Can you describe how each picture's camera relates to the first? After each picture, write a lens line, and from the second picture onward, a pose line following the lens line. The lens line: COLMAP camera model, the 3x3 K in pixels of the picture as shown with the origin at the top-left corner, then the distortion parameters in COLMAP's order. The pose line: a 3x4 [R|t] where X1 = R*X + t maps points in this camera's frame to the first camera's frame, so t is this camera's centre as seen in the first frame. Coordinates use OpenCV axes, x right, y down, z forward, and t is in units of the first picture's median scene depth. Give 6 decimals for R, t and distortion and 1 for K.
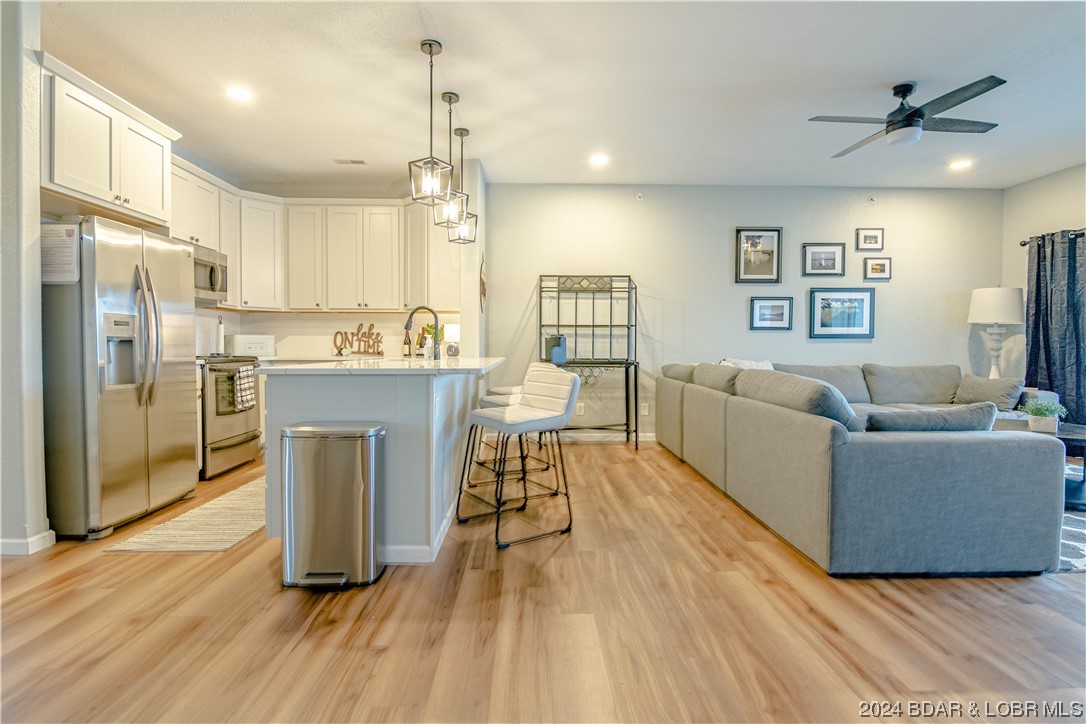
lens RADIAL K [[526.2, 0, 537.0], [0, 526.2, 361.6], [0, 0, 1]] dist [-0.006547, -0.005527]
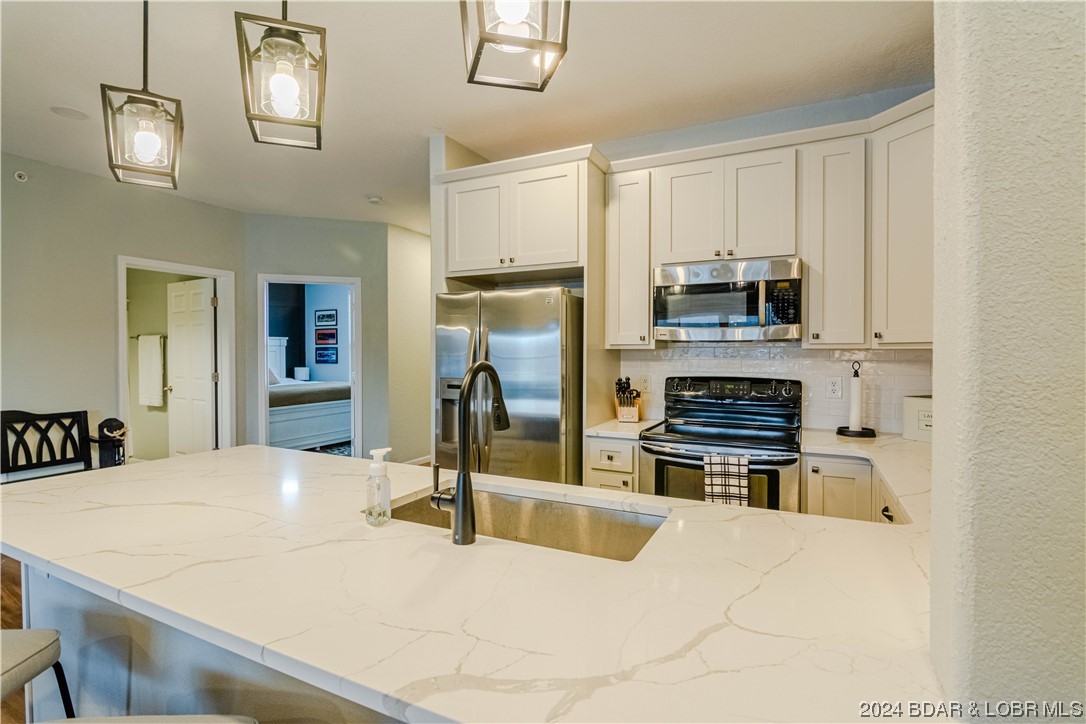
lens RADIAL K [[513.7, 0, 542.2], [0, 513.7, 362.3], [0, 0, 1]] dist [-0.003174, -0.000153]
pose [[-0.453791, 0.014568, -0.890989, 0.031046], [-0.029583, 0.999069, 0.031402, -0.091159], [0.890617, 0.040608, -0.452937, 0.925348]]
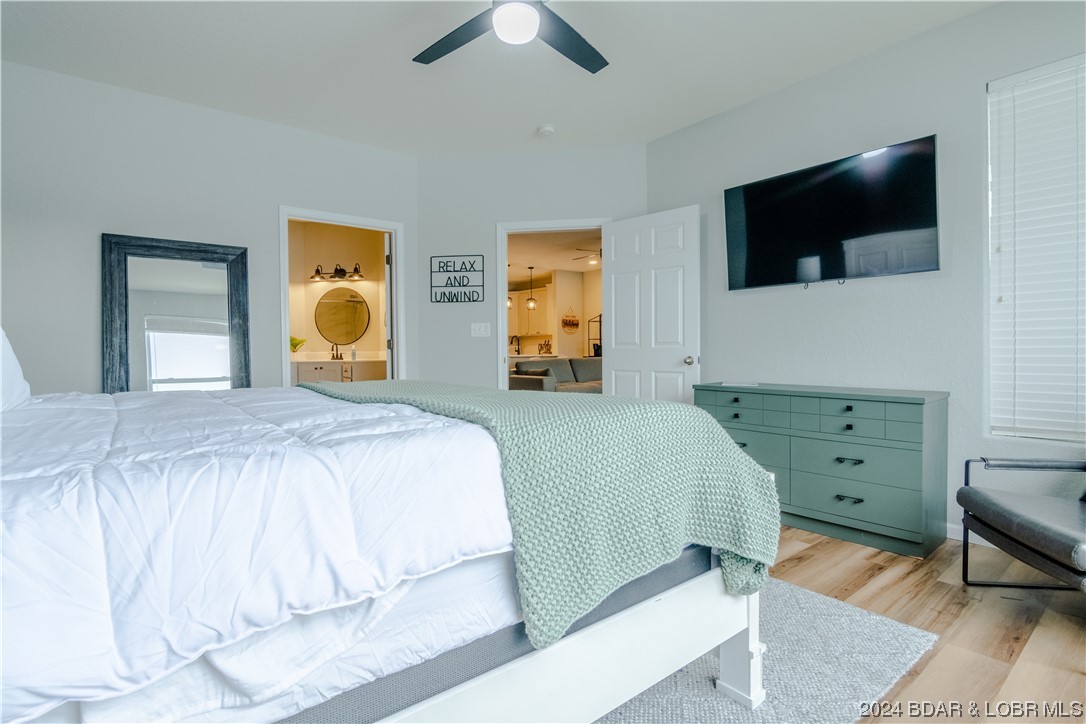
lens RADIAL K [[520.6, 0, 538.7], [0, 520.6, 360.1], [0, 0, 1]] dist [0.000074, 0.000022]
pose [[0.605298, 0.007702, -0.795962, 1.616285], [-0.015261, 0.999882, -0.001929, 0.022375], [0.795853, 0.013315, 0.605344, -0.443947]]
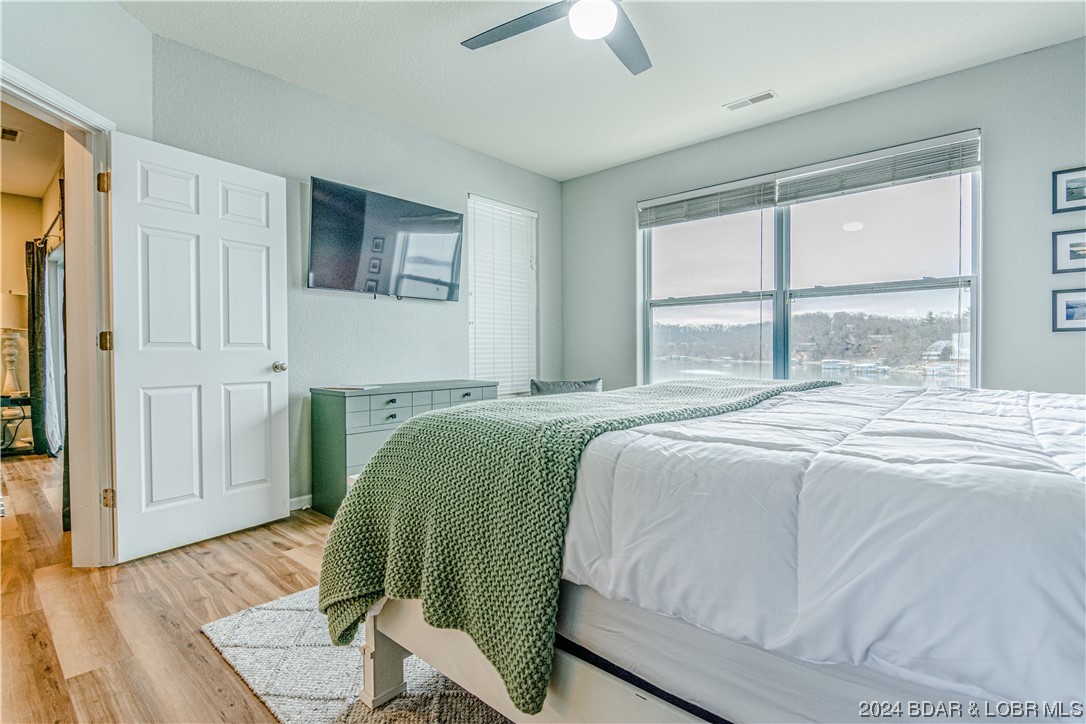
lens RADIAL K [[526.2, 0, 539.3], [0, 526.2, 356.4], [0, 0, 1]] dist [-0.006547, -0.005527]
pose [[0.680714, -0.014033, 0.732415, 0.906185], [0.029981, 0.999512, -0.008713, 0.020962], [-0.731935, 0.027890, 0.680803, -0.456658]]
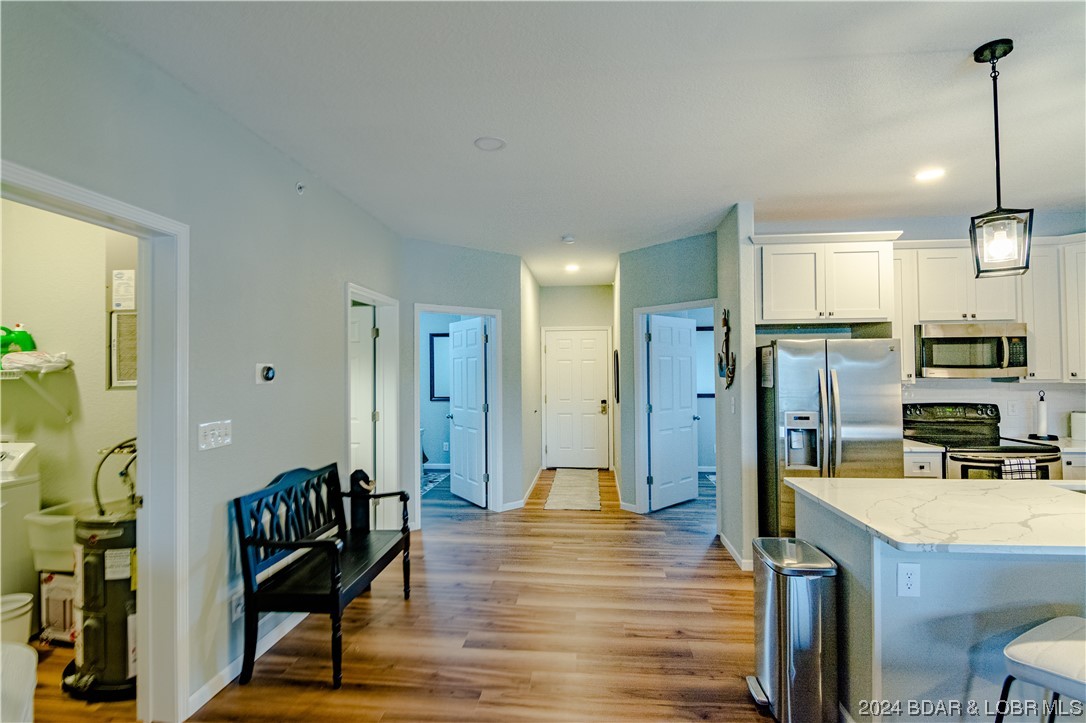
lens RADIAL K [[526.2, 0, 541.0], [0, 526.2, 358.6], [0, 0, 1]] dist [-0.006547, -0.005527]
pose [[-0.113993, -0.024264, -0.993185, 0.311211], [-0.024142, 0.999474, -0.021647, -0.098571], [0.993188, 0.021509, -0.114519, 0.288784]]
